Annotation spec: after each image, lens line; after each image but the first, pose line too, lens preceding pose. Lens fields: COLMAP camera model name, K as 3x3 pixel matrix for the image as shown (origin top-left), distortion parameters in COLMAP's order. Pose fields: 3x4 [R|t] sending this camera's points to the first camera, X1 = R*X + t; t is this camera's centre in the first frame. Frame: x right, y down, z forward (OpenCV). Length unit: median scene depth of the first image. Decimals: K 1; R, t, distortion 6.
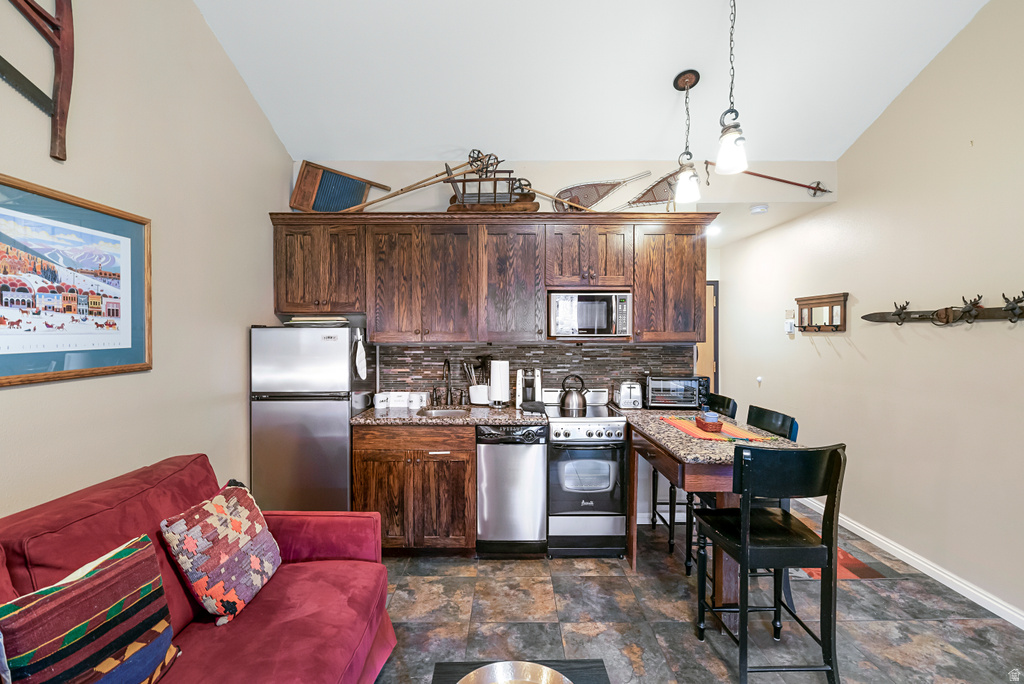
lens RADIAL K [[470.8, 0, 511.1], [0, 470.8, 341.6], [0, 0, 1]] dist [-0.006194, 0.002224]
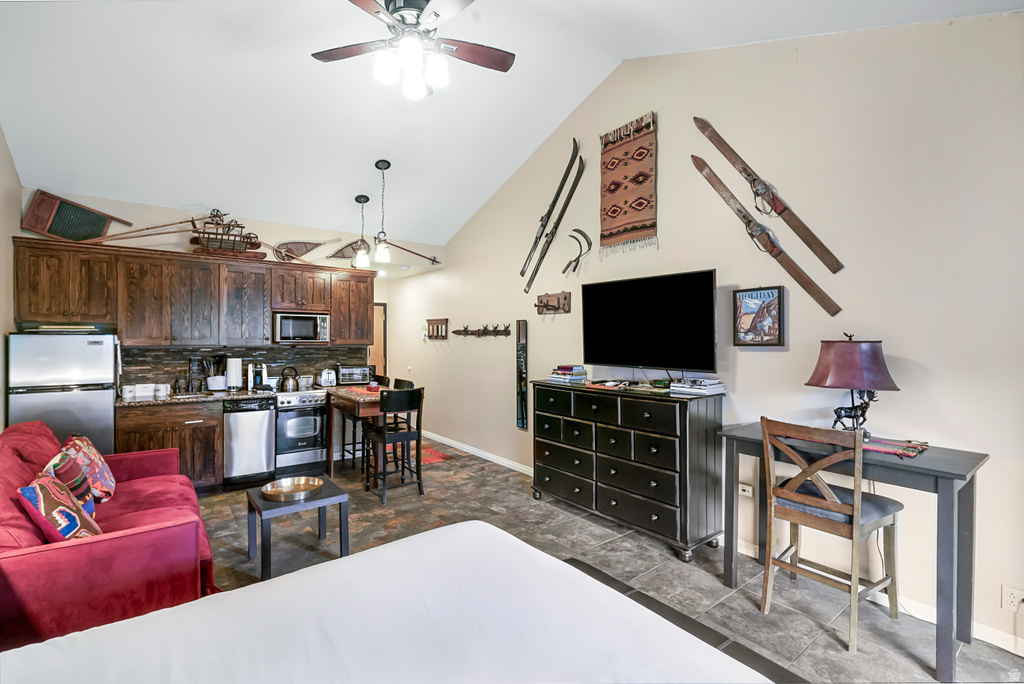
lens RADIAL K [[470.8, 0, 513.3], [0, 470.8, 340.6], [0, 0, 1]] dist [-0.006194, 0.002224]
pose [[0.796137, 0.002306, 0.605112, -0.244905], [0.000827, 0.999988, -0.004899, -0.006778], [-0.605116, 0.004401, 0.796125, -0.751437]]
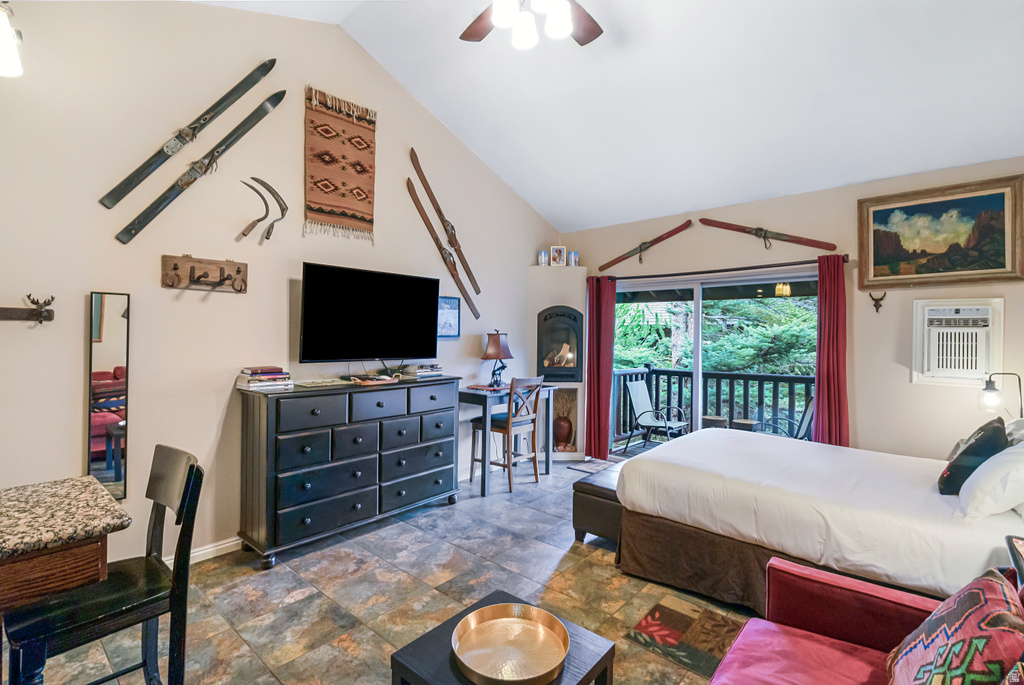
lens RADIAL K [[470.8, 0, 512.1], [0, 470.8, 334.7], [0, 0, 1]] dist [-0.006194, 0.002224]
pose [[-0.751712, 0.001064, 0.659490, -0.332469], [0.004343, 0.999985, 0.003337, -0.011799], [-0.659477, 0.005373, -0.751706, 0.772108]]
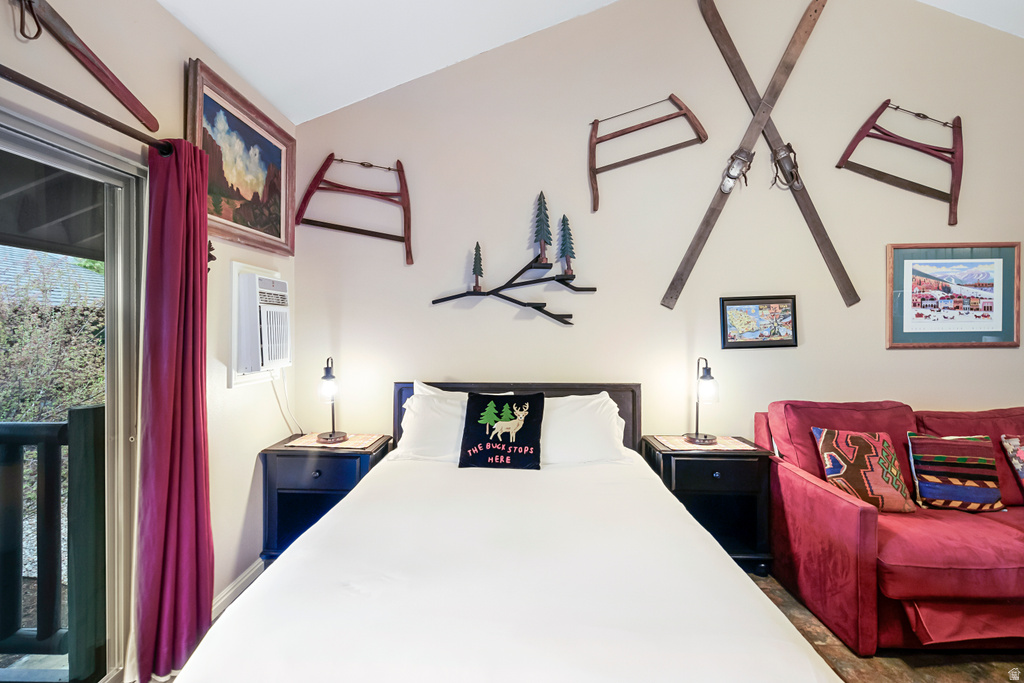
lens RADIAL K [[470.8, 0, 506.8], [0, 470.8, 327.0], [0, 0, 1]] dist [-0.006194, 0.002224]
pose [[-0.025363, 0.009216, -0.999636, 0.498188], [-0.014220, 0.999853, 0.009578, 0.005752], [0.999577, 0.014457, -0.025228, -0.373523]]
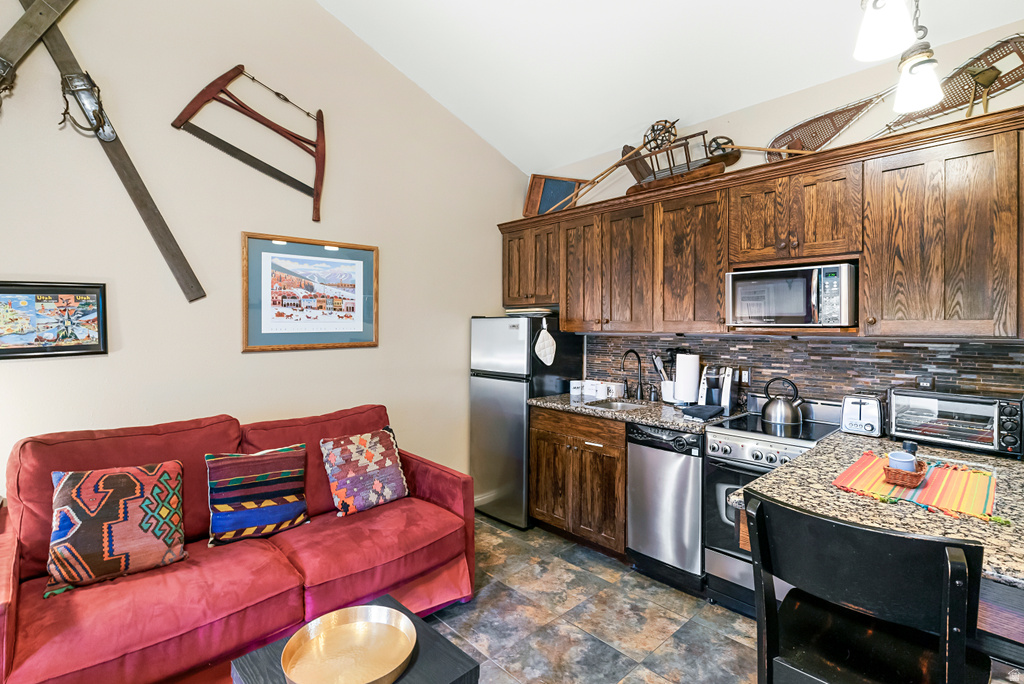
lens RADIAL K [[470.8, 0, 506.7], [0, 470.8, 326.4], [0, 0, 1]] dist [-0.006194, 0.002224]
pose [[0.678647, 0.003708, -0.734455, 0.444941], [-0.015622, 0.999834, -0.009387, 0.002713], [0.734298, 0.017844, 0.678592, 0.194623]]
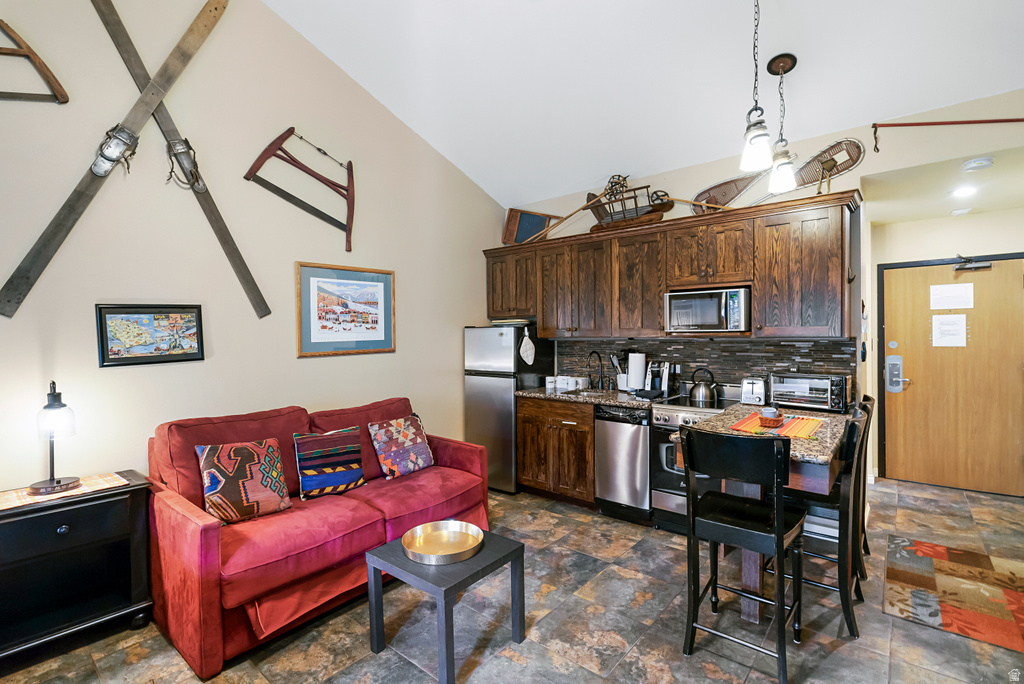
lens RADIAL K [[470.8, 0, 507.0], [0, 470.8, 341.3], [0, 0, 1]] dist [-0.006194, 0.002224]
pose [[0.762067, 0.005180, -0.647478, 0.552624], [-0.001454, 0.999979, 0.006289, 0.004485], [0.647497, -0.003851, 0.762059, -0.095654]]
